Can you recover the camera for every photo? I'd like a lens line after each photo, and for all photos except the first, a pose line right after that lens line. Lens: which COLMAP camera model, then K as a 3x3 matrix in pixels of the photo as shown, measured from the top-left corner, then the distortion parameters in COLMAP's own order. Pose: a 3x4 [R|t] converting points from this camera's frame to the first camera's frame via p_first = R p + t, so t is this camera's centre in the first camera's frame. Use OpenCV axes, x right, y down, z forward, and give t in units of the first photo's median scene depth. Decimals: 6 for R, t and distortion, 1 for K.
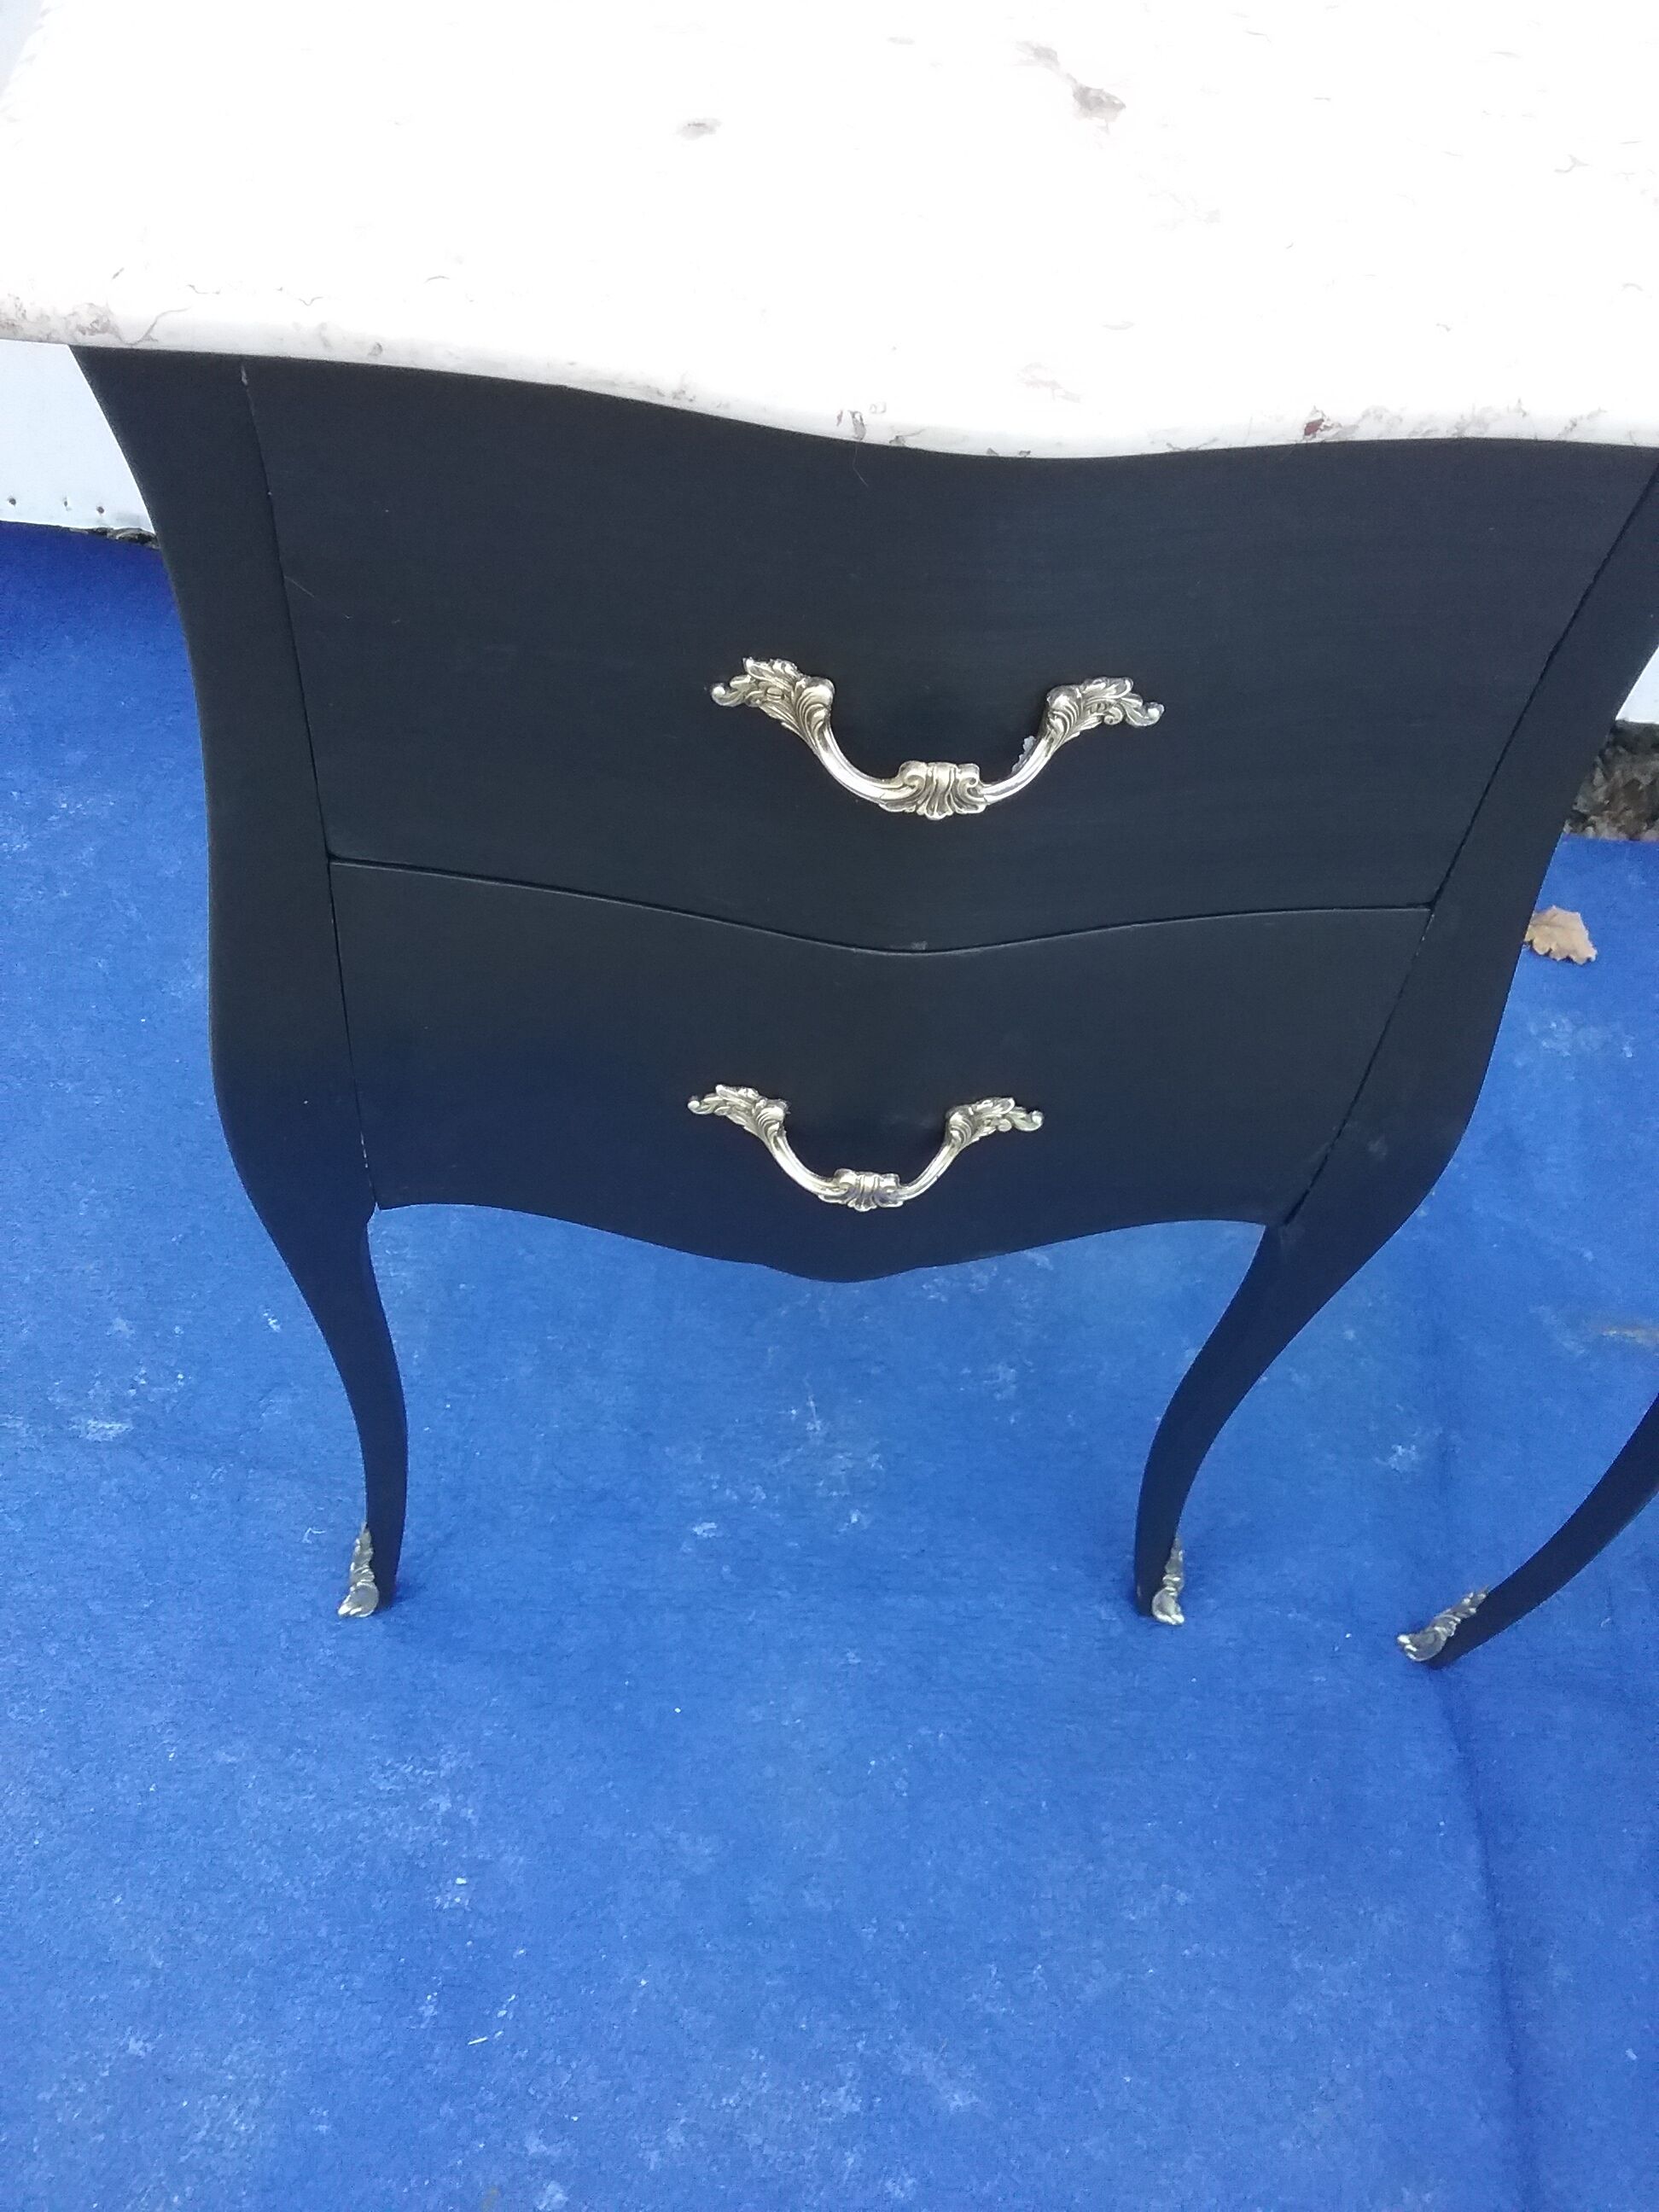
lens RADIAL K [[2021.6, 0, 829.5], [0, 2021.6, 1106.0], [0, 0, 1]] dist [0.087205, -0.176988]
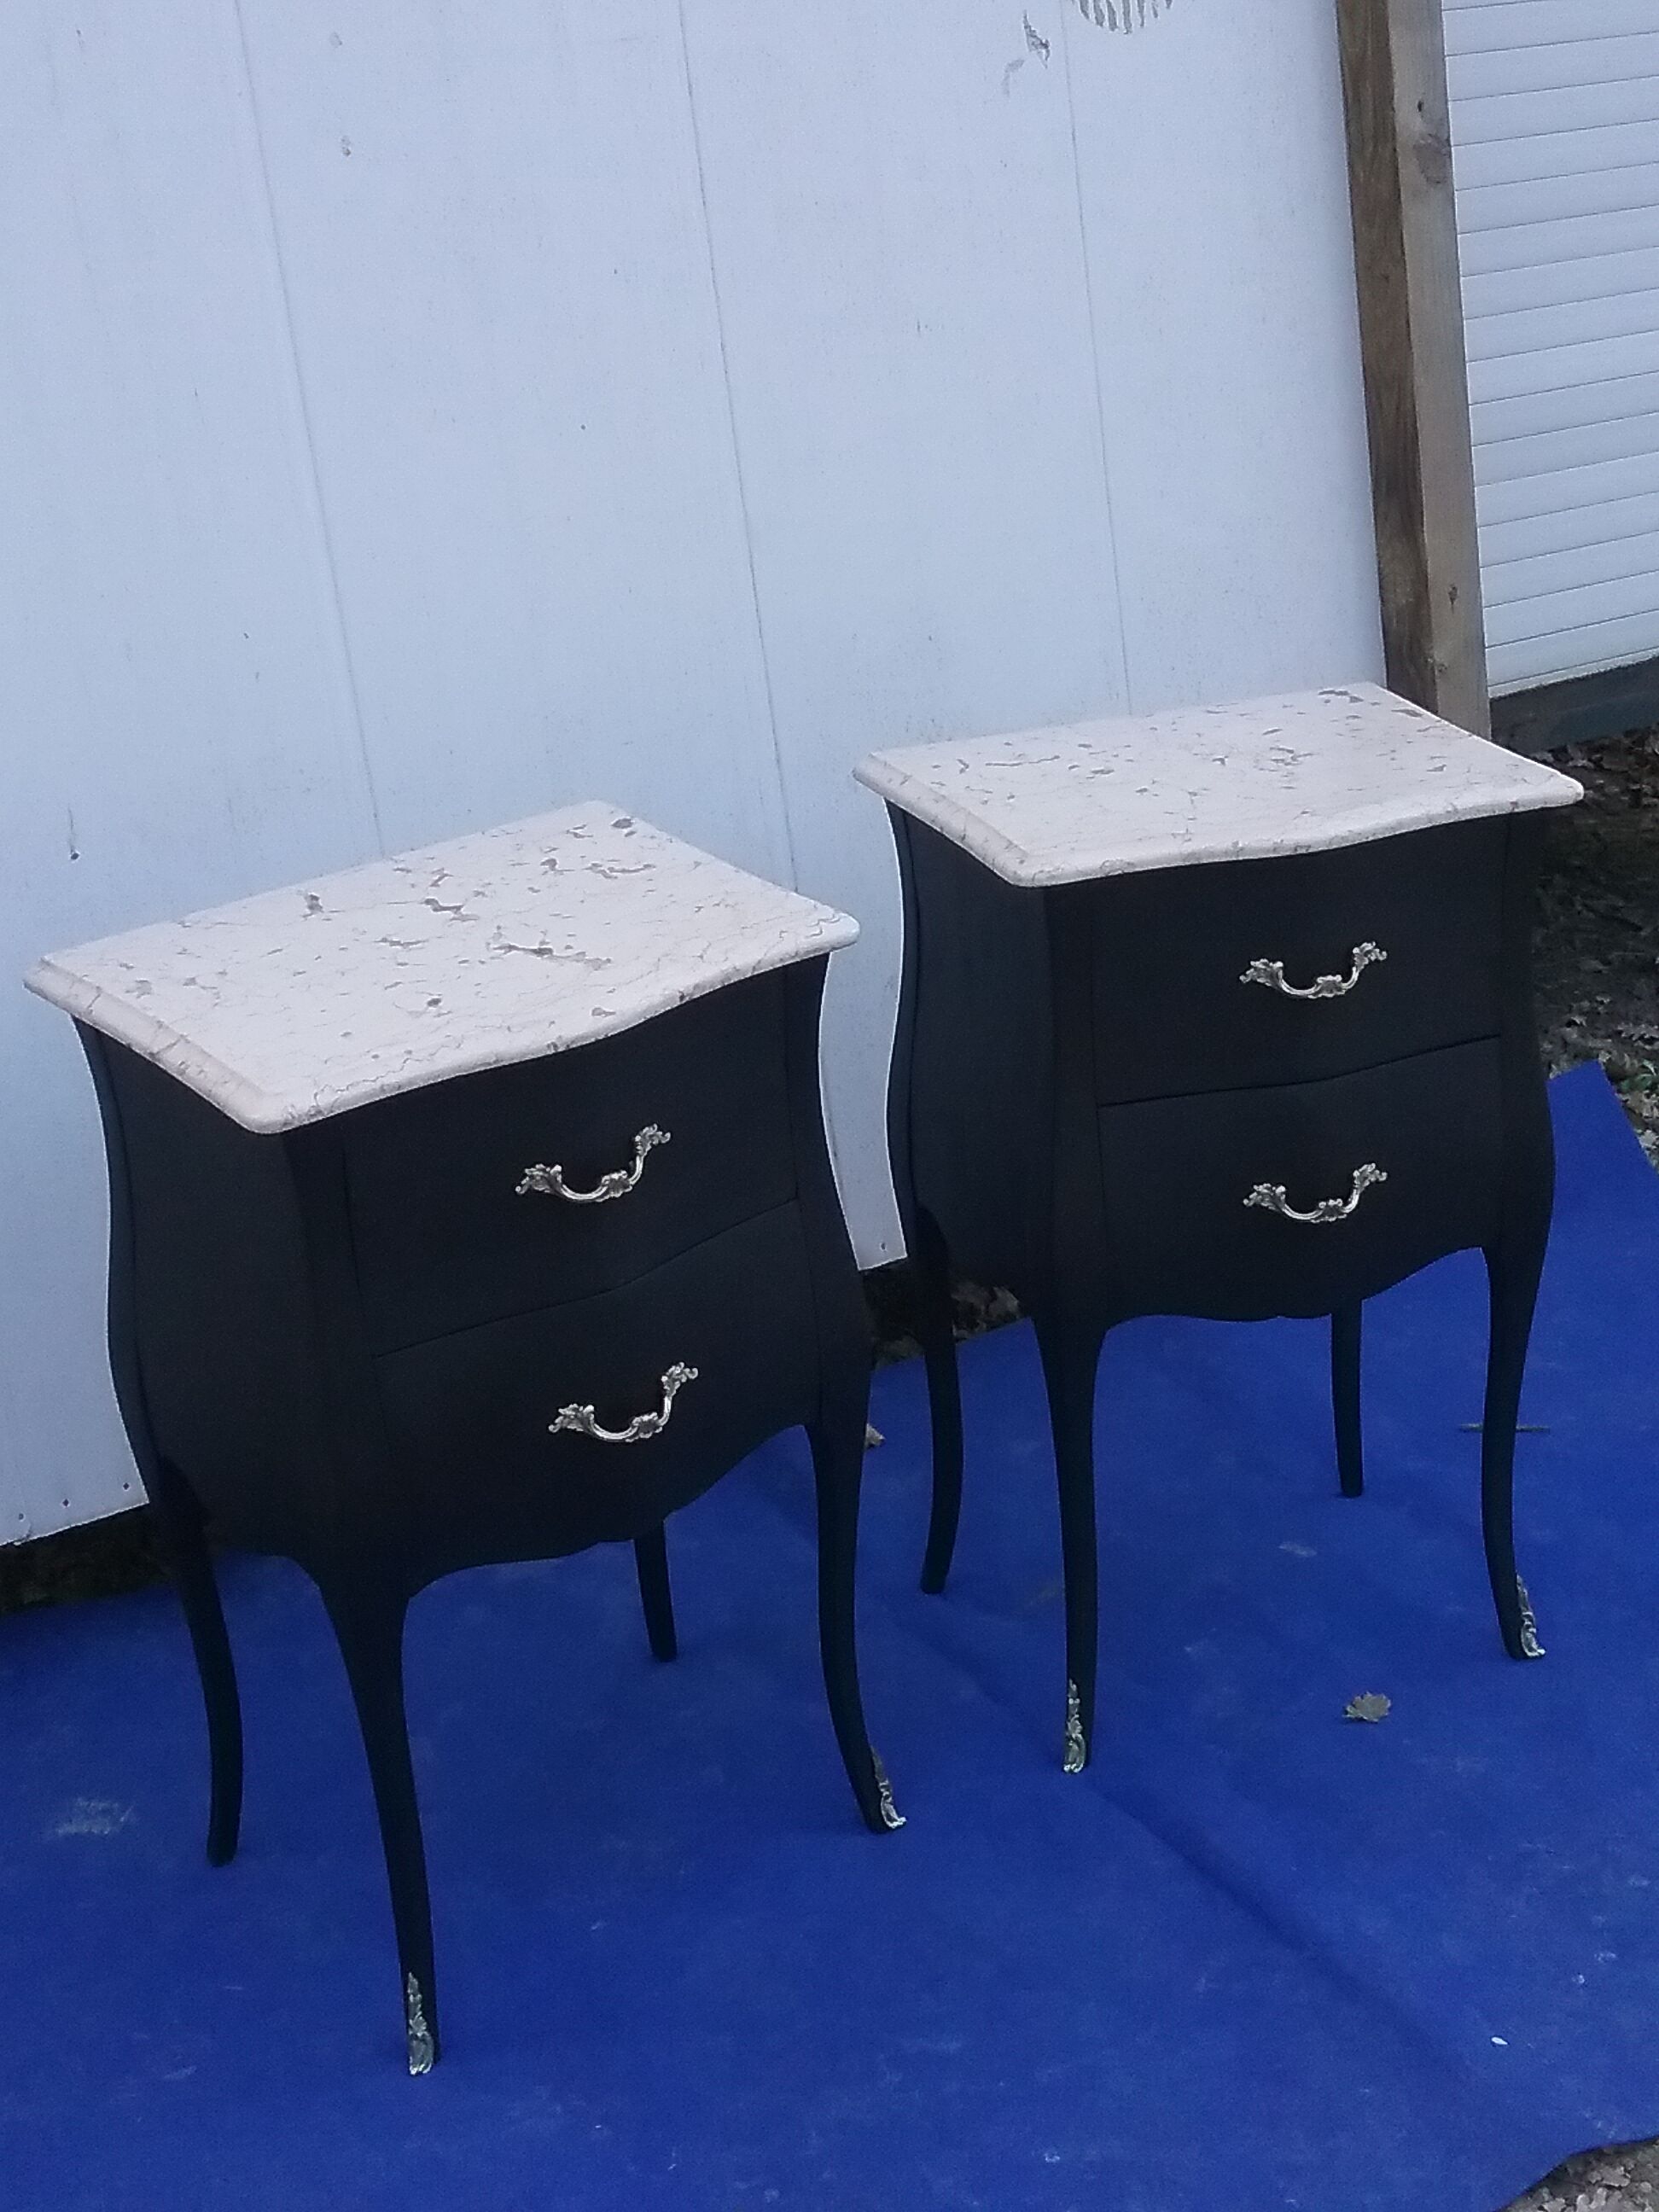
lens RADIAL K [[3369.3, 0, 700.5], [0, 3369.3, 1182.6], [0, 0, 1]] dist [0.073381, 0.060623]
pose [[0.811181, -0.374523, 0.449130, -0.993232], [0.544228, 0.764534, -0.345405, 0.768046], [-0.214013, 0.524615, 0.824001, -1.403339]]
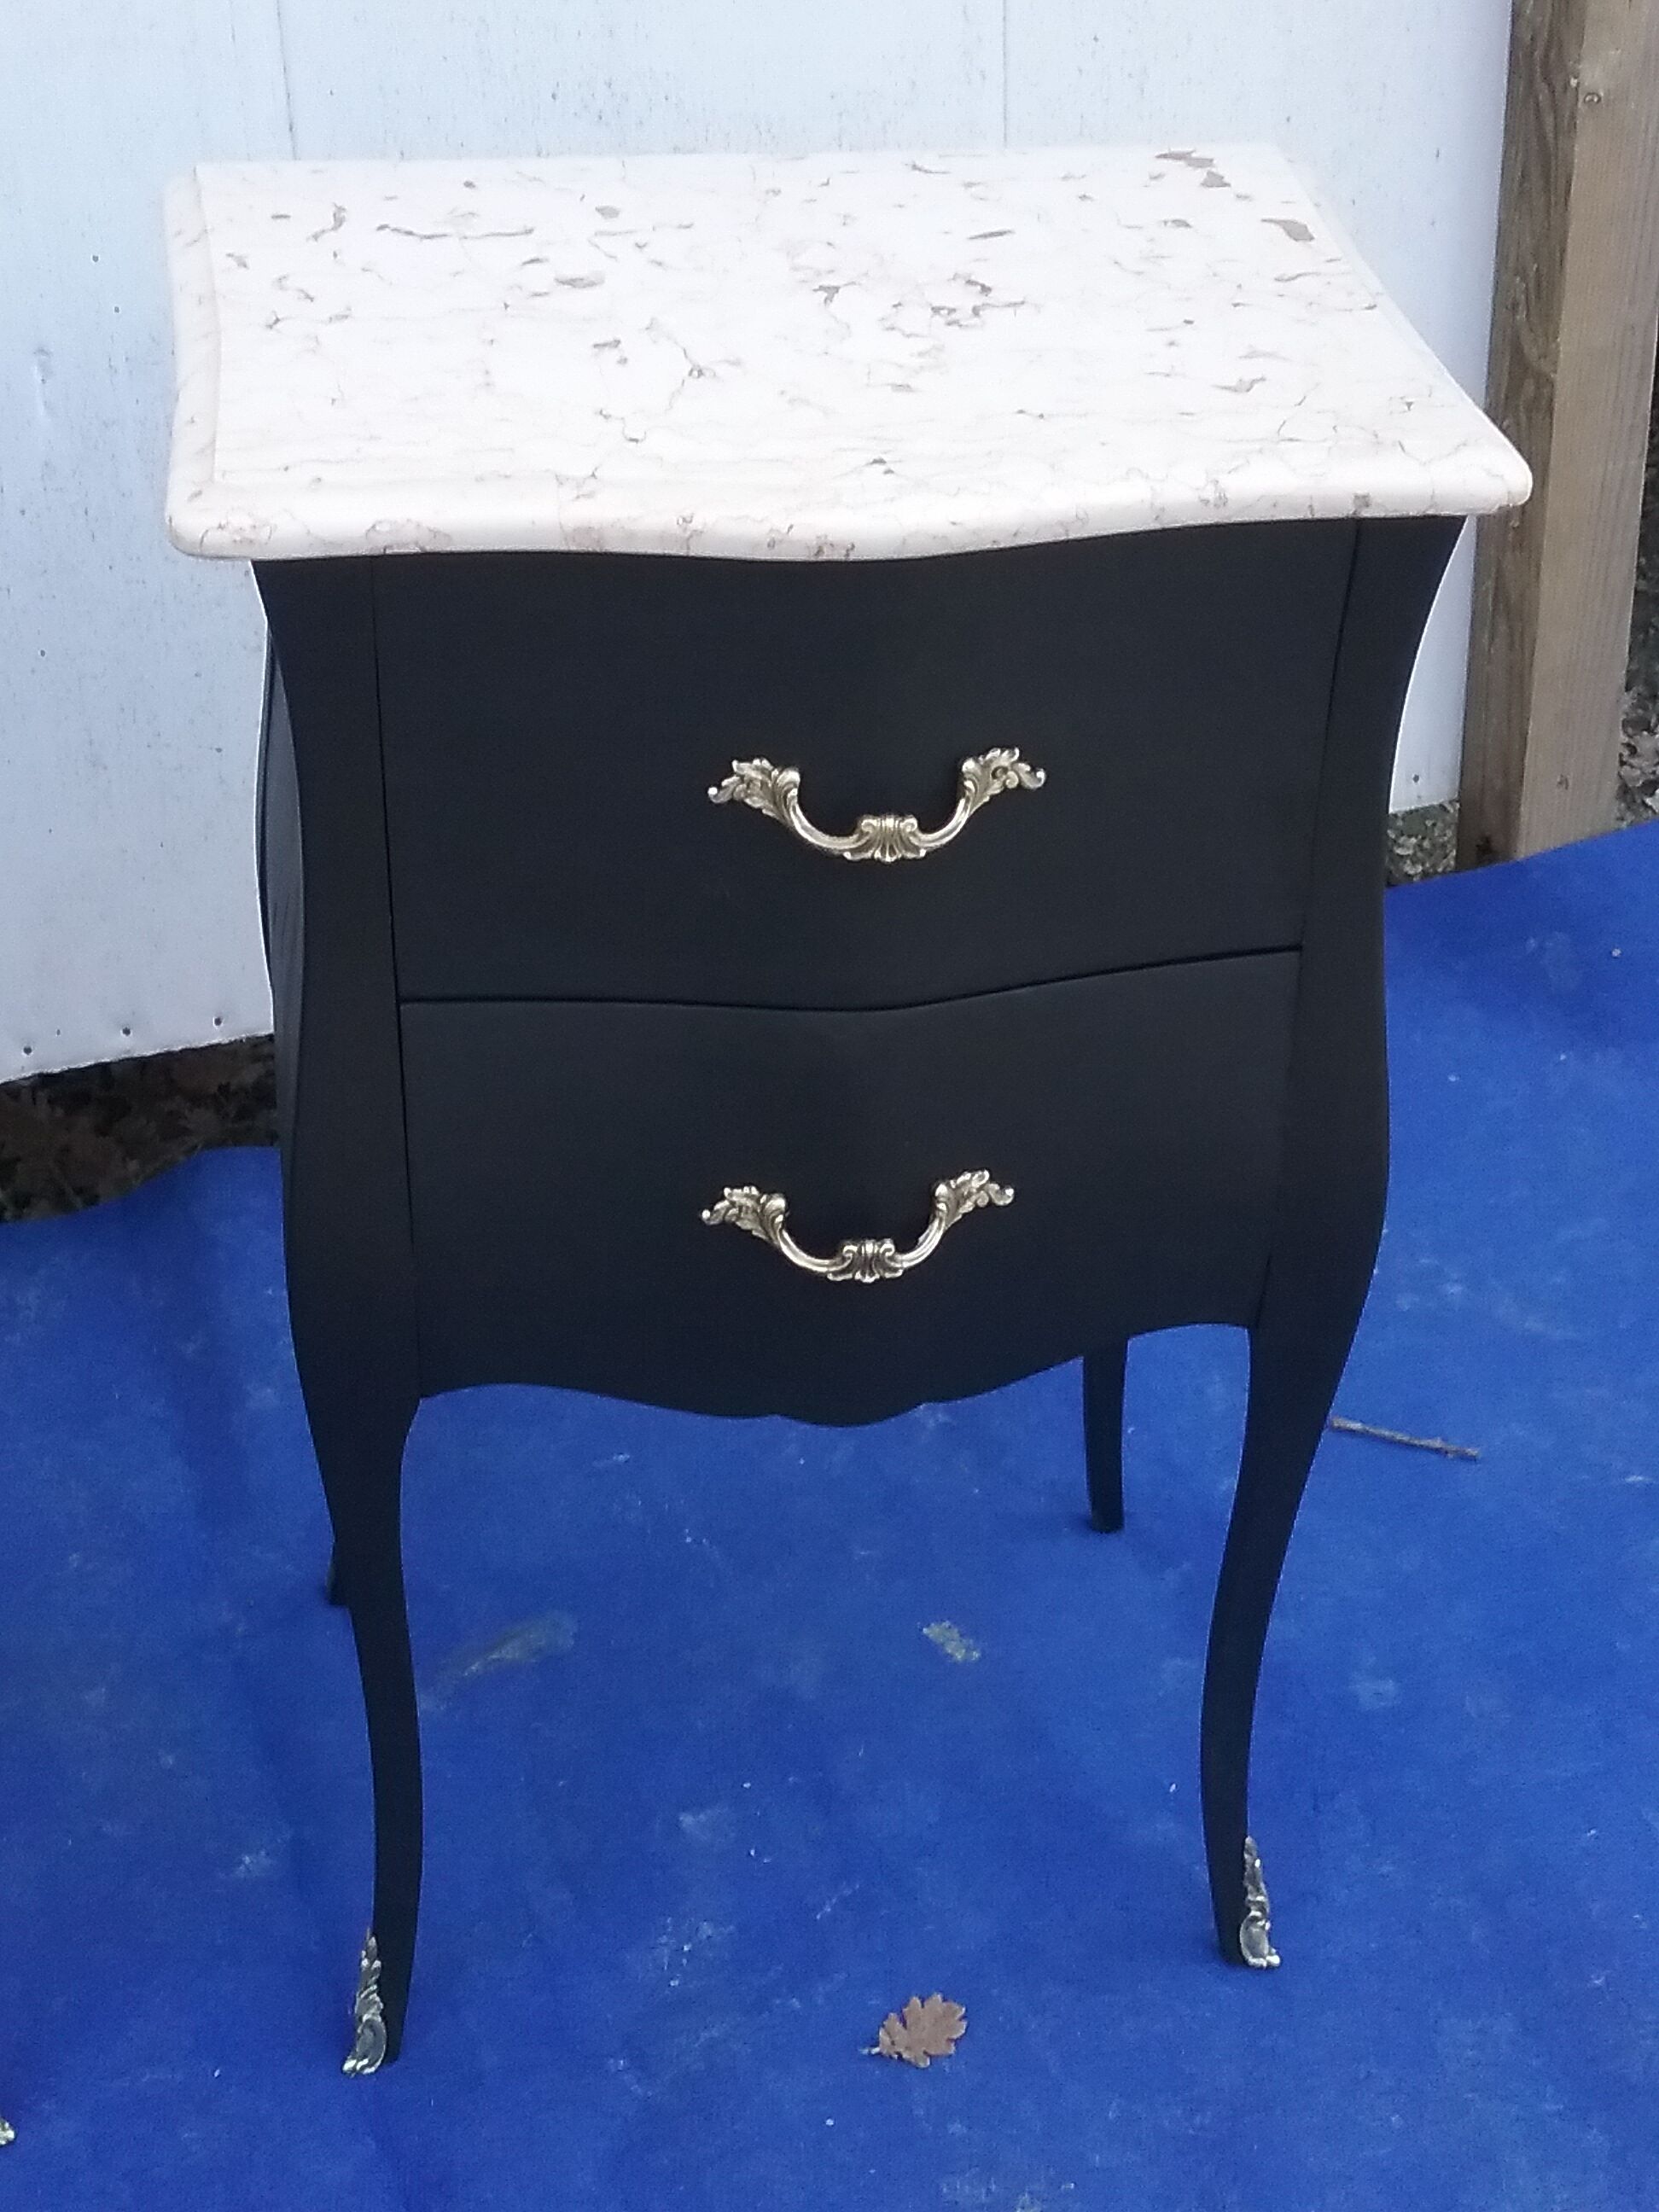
lens RADIAL K [[3205.1, 0, 799.3], [0, 3205.1, 1101.1], [0, 0, 1]] dist [0.064276, -0.007028]
pose [[0.908682, -0.318277, 0.270178, 0.281825], [0.380295, 0.898045, -0.221113, 0.337030], [-0.172257, 0.303668, 0.937077, -0.475313]]
